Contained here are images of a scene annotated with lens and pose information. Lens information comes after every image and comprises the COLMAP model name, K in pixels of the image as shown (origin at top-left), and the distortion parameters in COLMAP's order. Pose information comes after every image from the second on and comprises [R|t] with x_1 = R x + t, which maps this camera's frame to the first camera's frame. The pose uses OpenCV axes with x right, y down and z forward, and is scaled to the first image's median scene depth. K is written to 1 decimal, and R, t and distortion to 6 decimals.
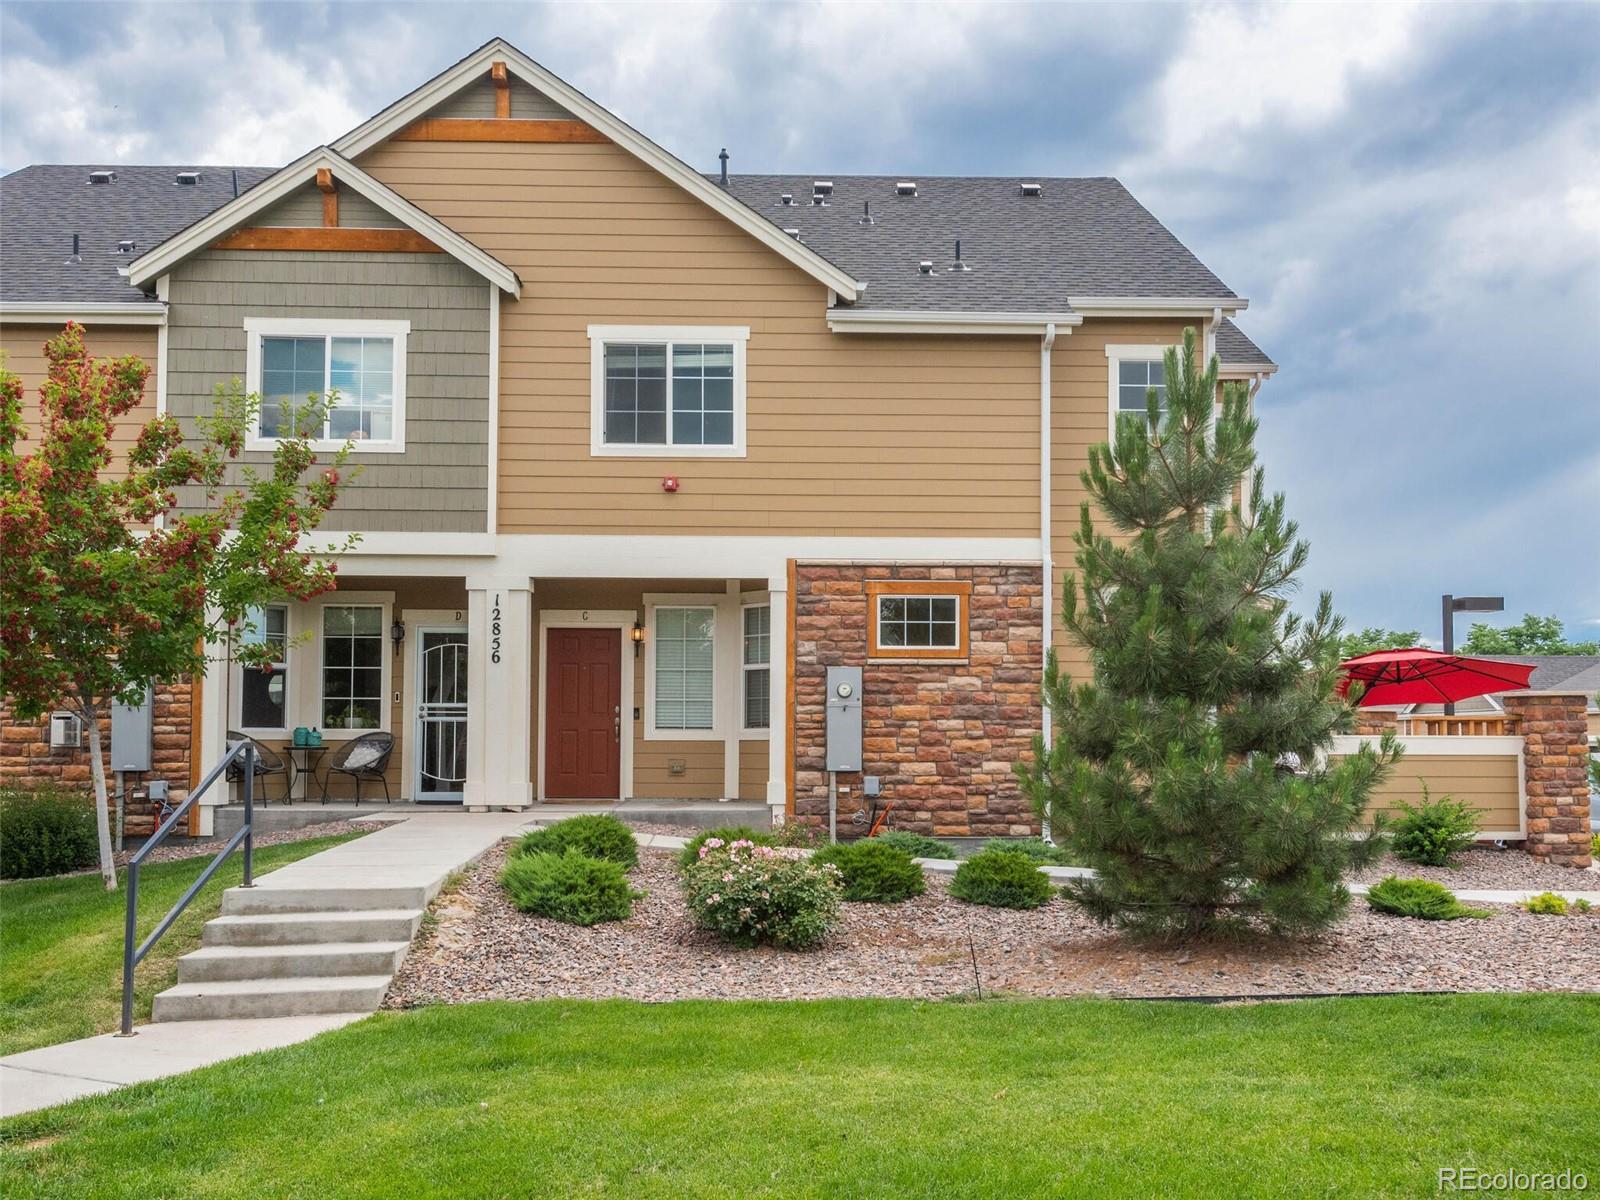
lens RADIAL K [[1373.8, 0, 798.6], [0, 1373.8, 687.5], [0, 0, 1]] dist [0.041911, -0.050604]
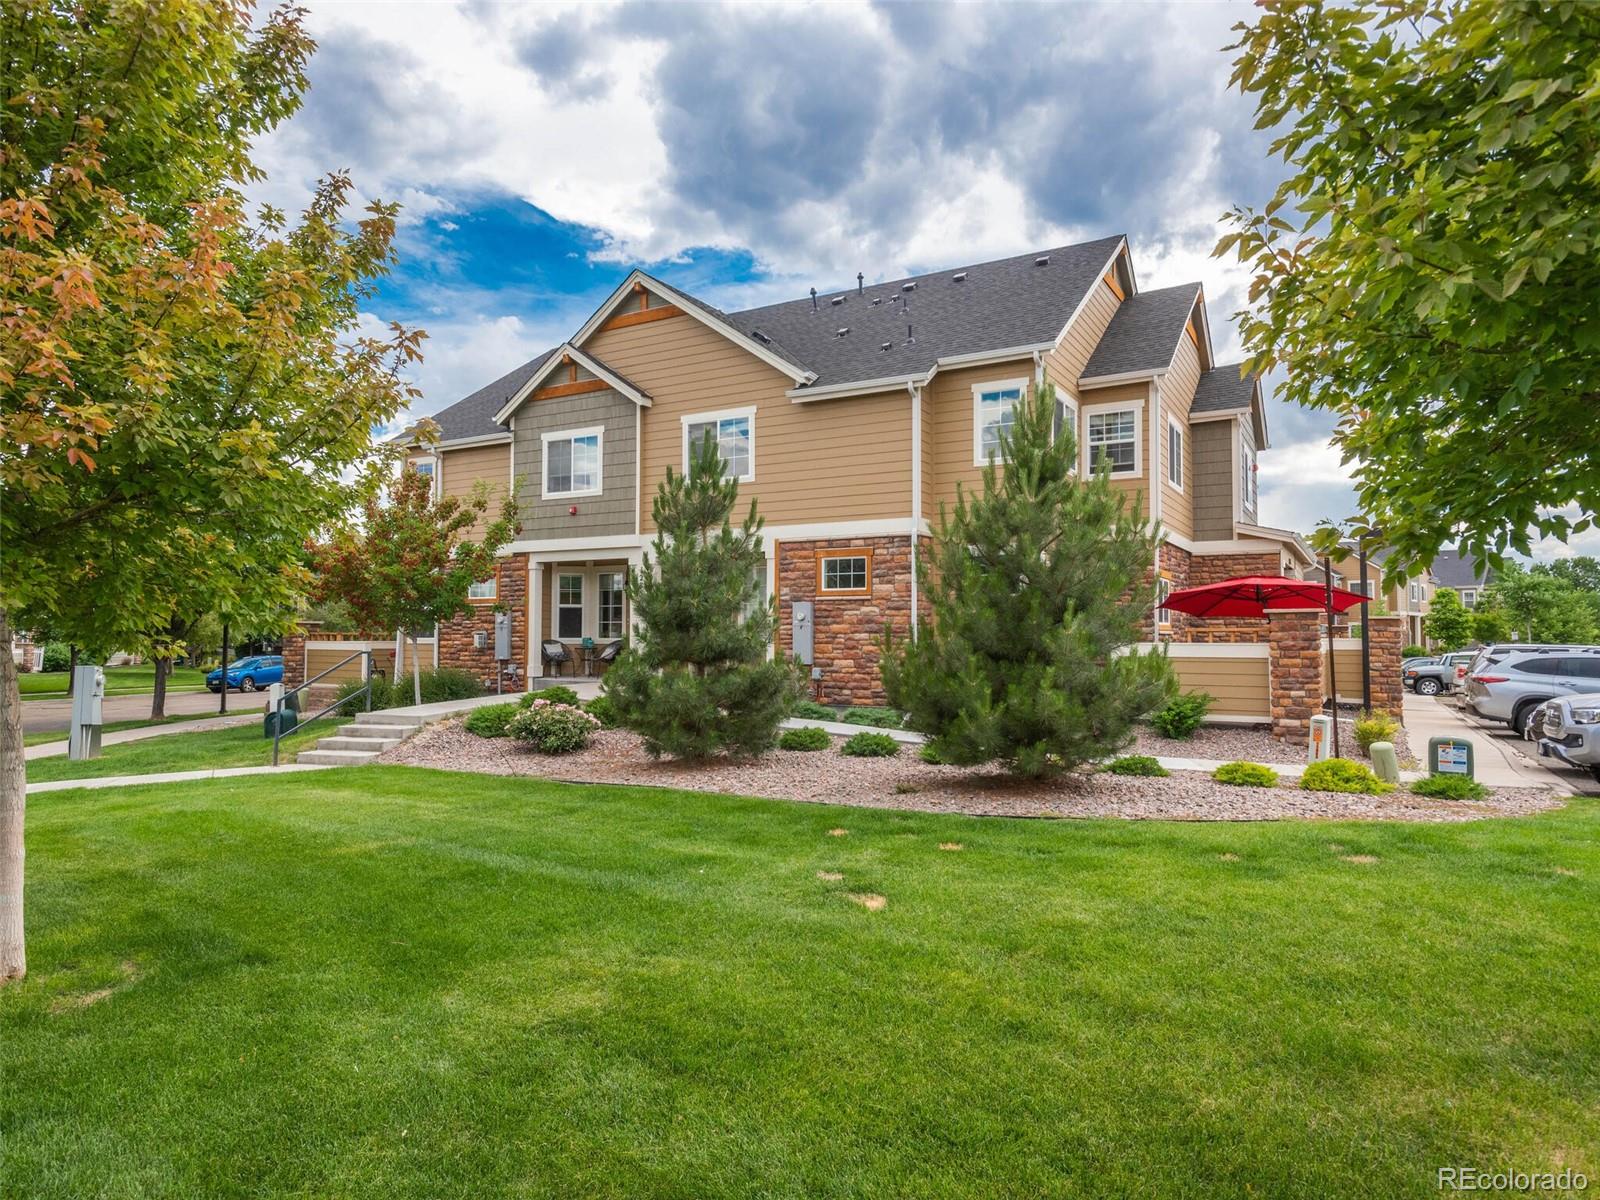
lens RADIAL K [[1013.7, 0, 763.4], [0, 1013.7, 601.1], [0, 0, 1]] dist [0.020581, 0.000324]
pose [[0.841409, -0.021247, -0.539981, 0.657316], [0.024631, 0.999696, -0.000956, -0.016099], [0.539837, -0.012496, 0.841677, -0.065774]]
